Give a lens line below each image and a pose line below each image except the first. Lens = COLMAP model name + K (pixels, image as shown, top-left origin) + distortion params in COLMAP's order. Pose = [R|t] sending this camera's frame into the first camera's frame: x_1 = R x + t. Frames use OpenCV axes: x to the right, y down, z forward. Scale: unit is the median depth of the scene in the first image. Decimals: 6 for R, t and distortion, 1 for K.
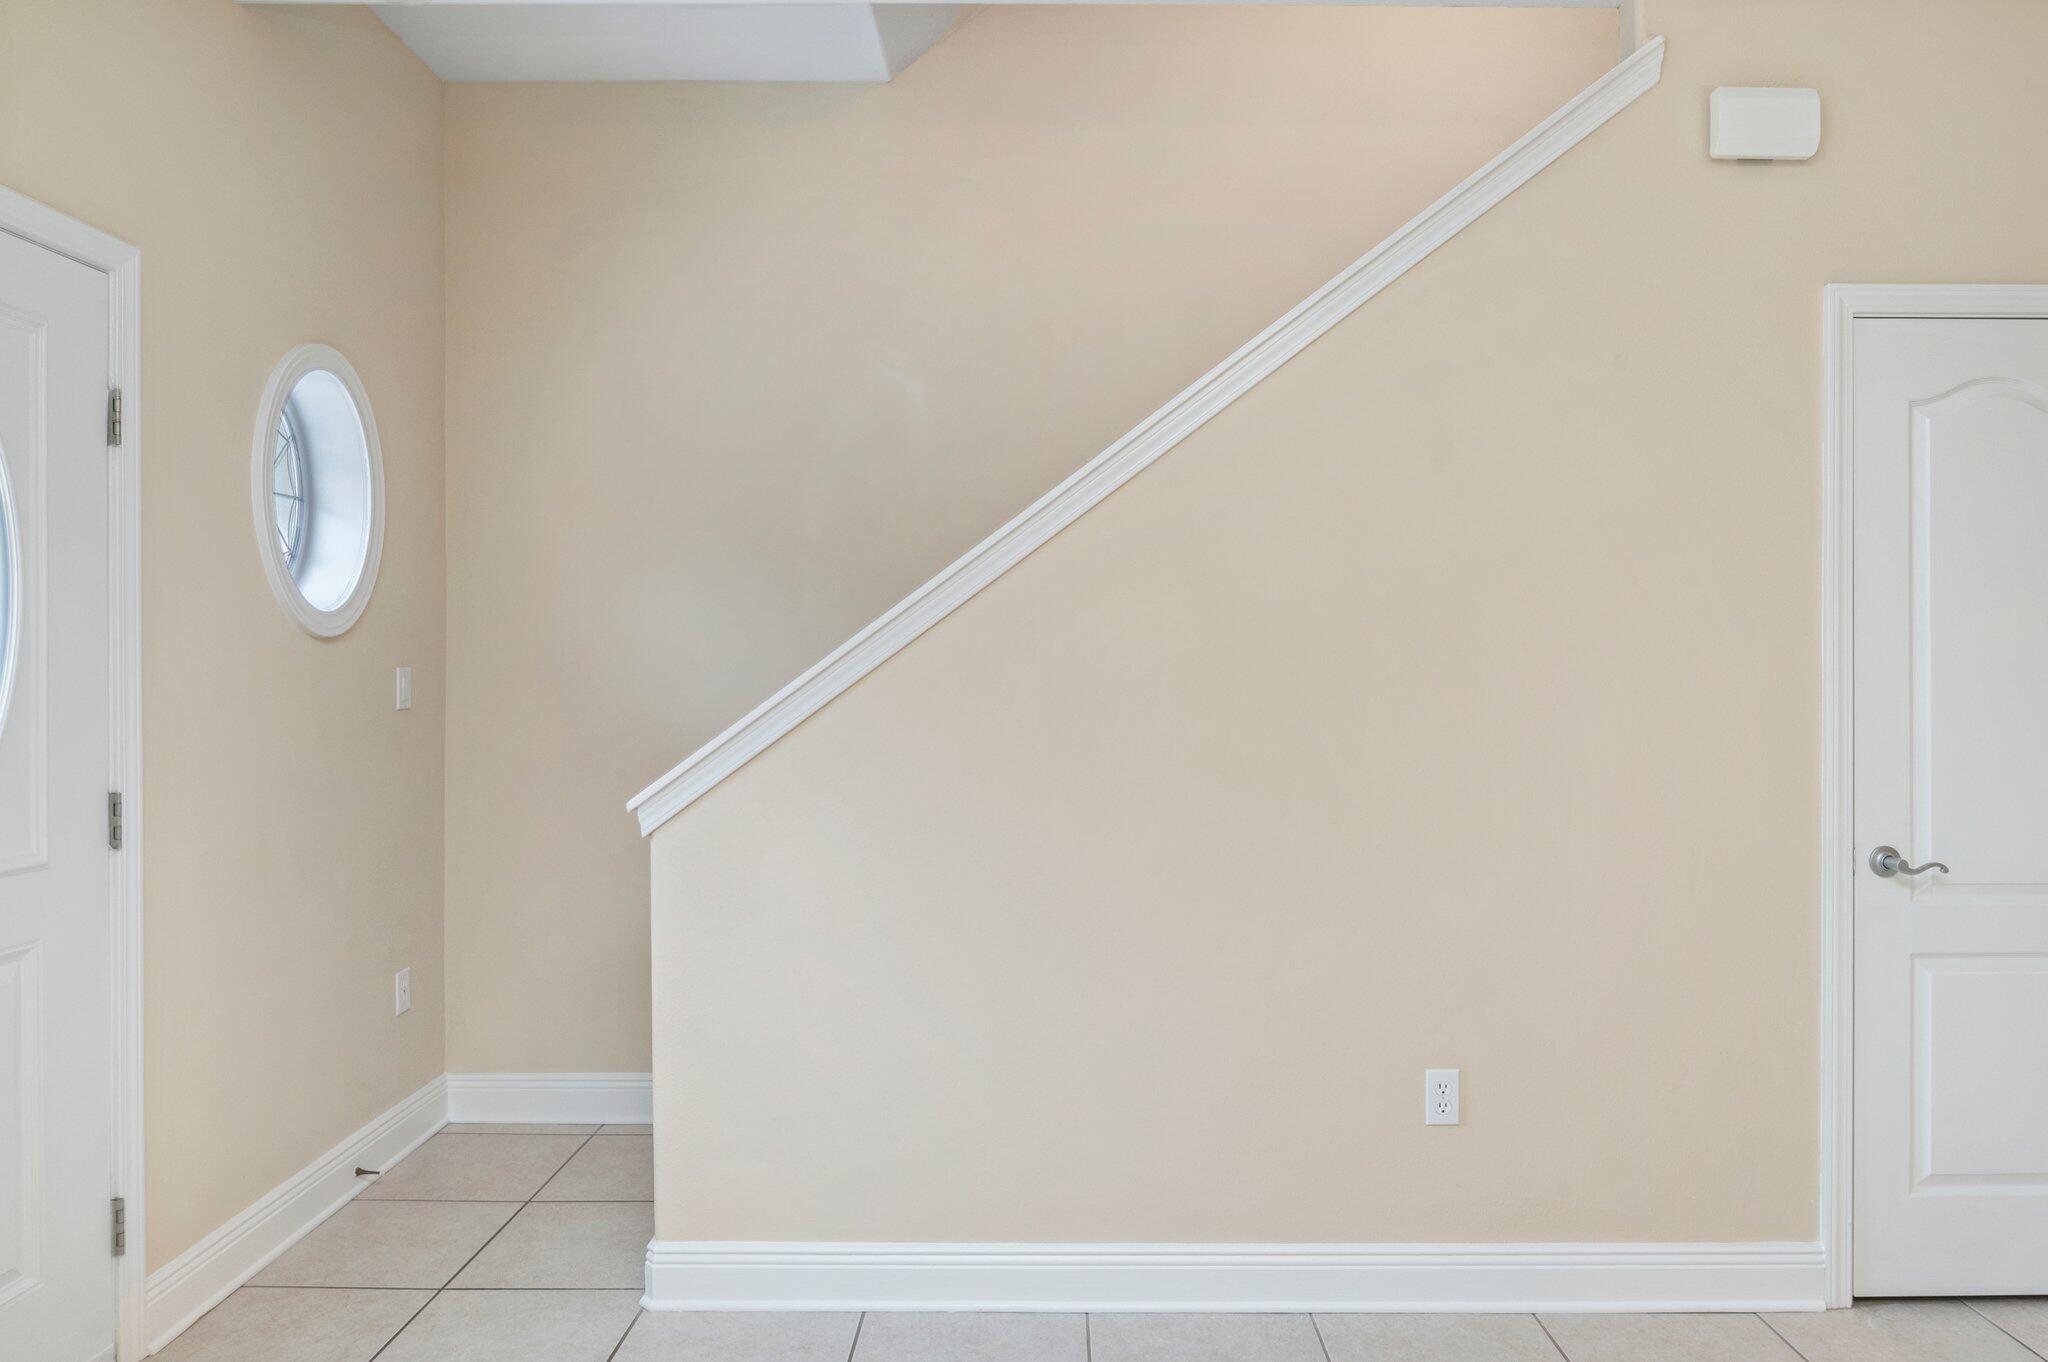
lens RADIAL K [[1443.6, 0, 1023.1], [0, 1443.6, 659.8], [0, 0, 1]] dist [-0.009584, -0.001962]
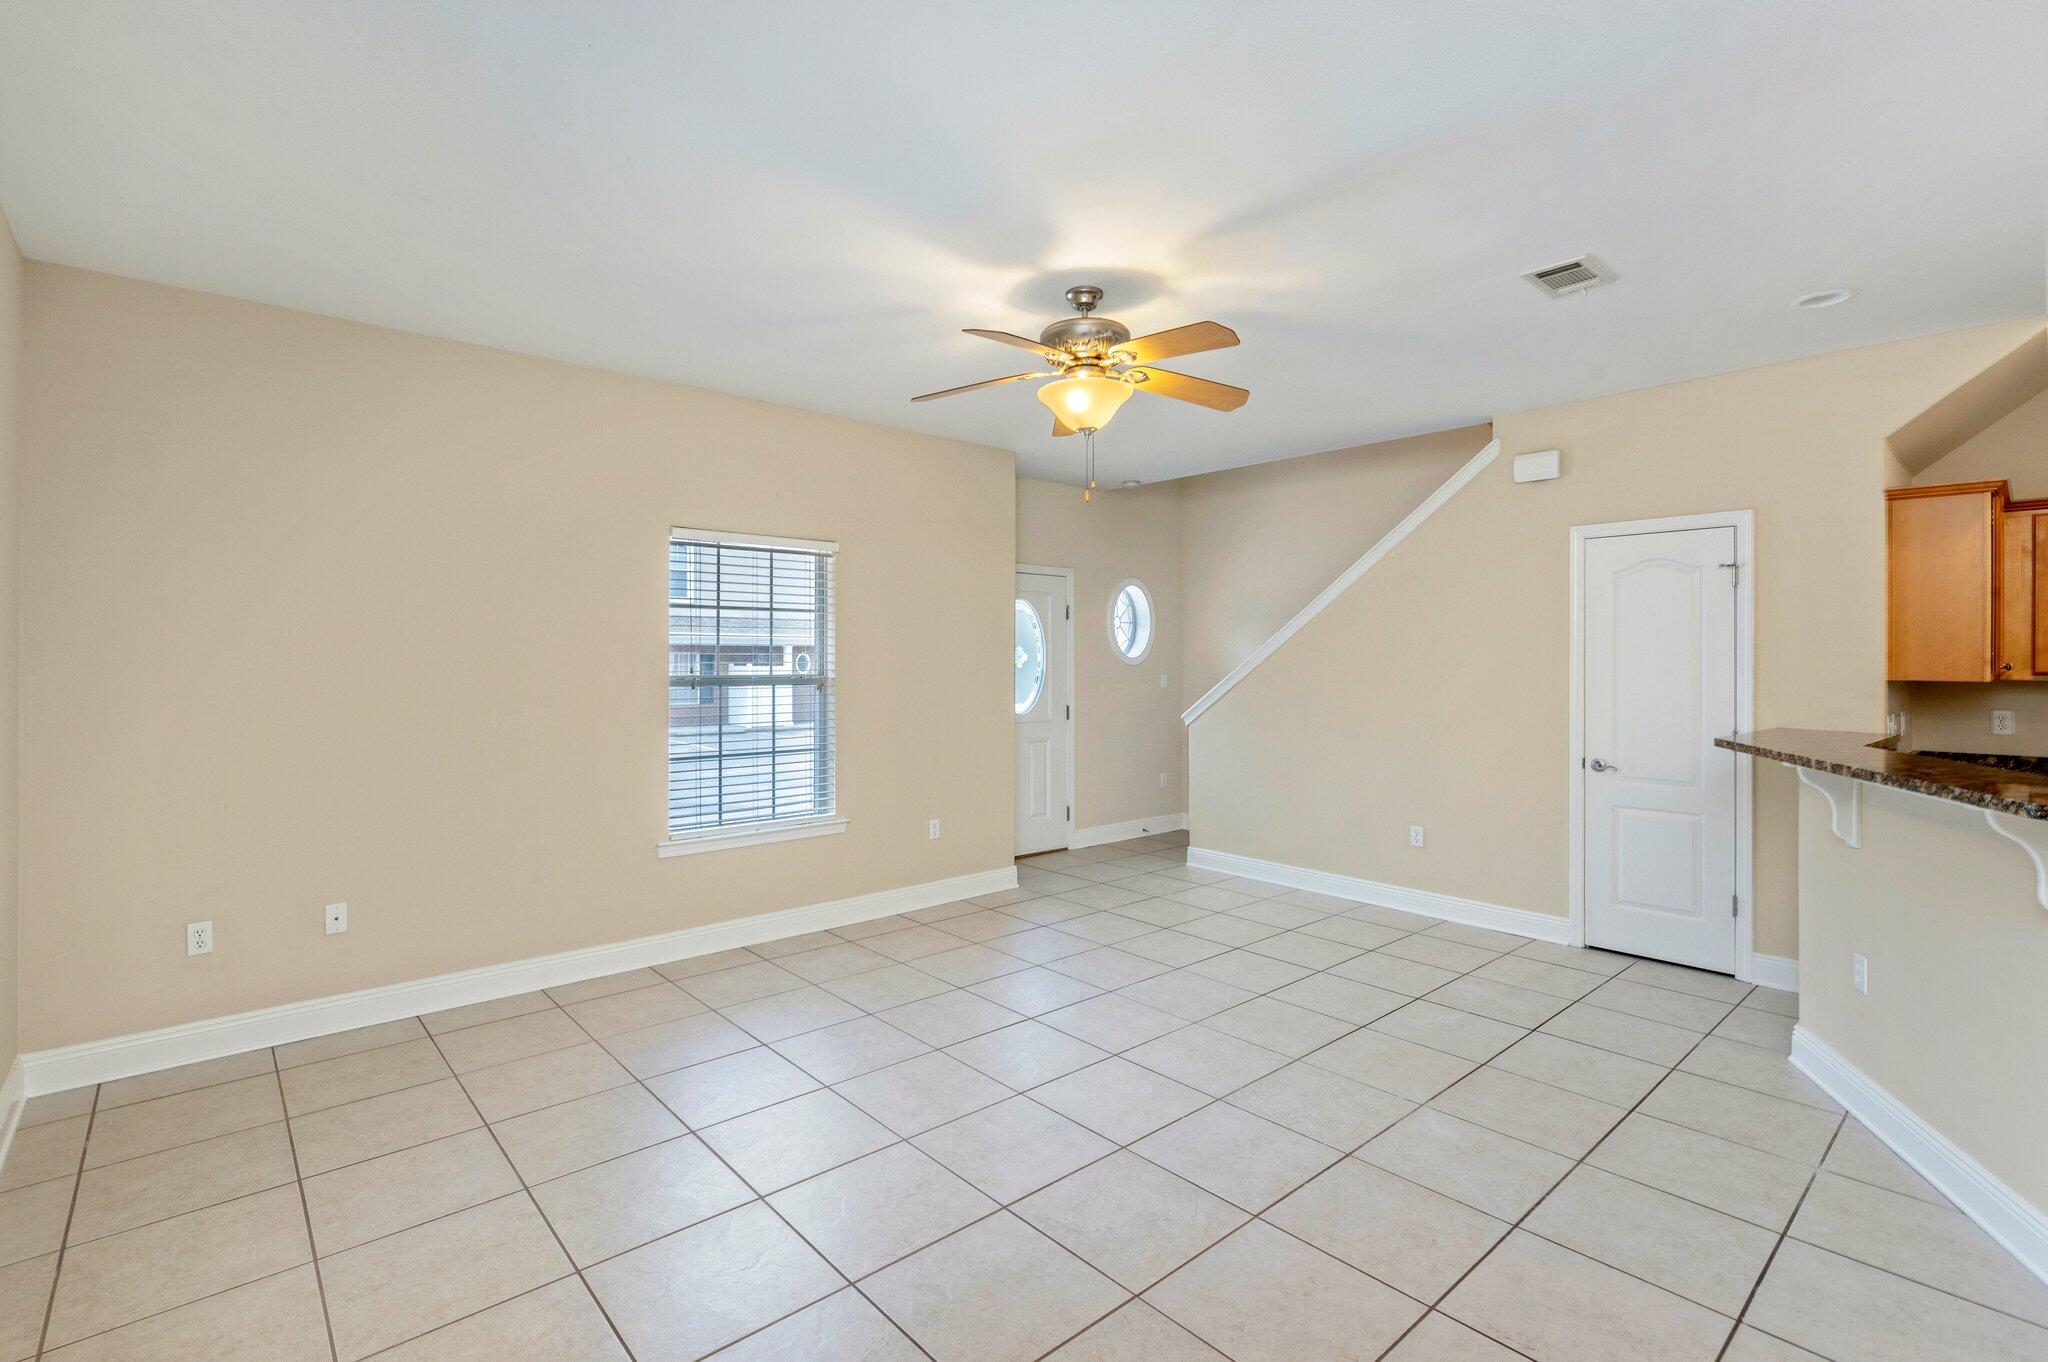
lens RADIAL K [[956.0, 0, 1016.5], [0, 956.0, 647.2], [0, 0, 1]] dist [0.003385, 0.000630]
pose [[0.657423, -0.008788, -0.753471, 1.169096], [0.000112, 0.999933, -0.011566, -0.038239], [0.753522, 0.007519, 0.657380, -0.784389]]
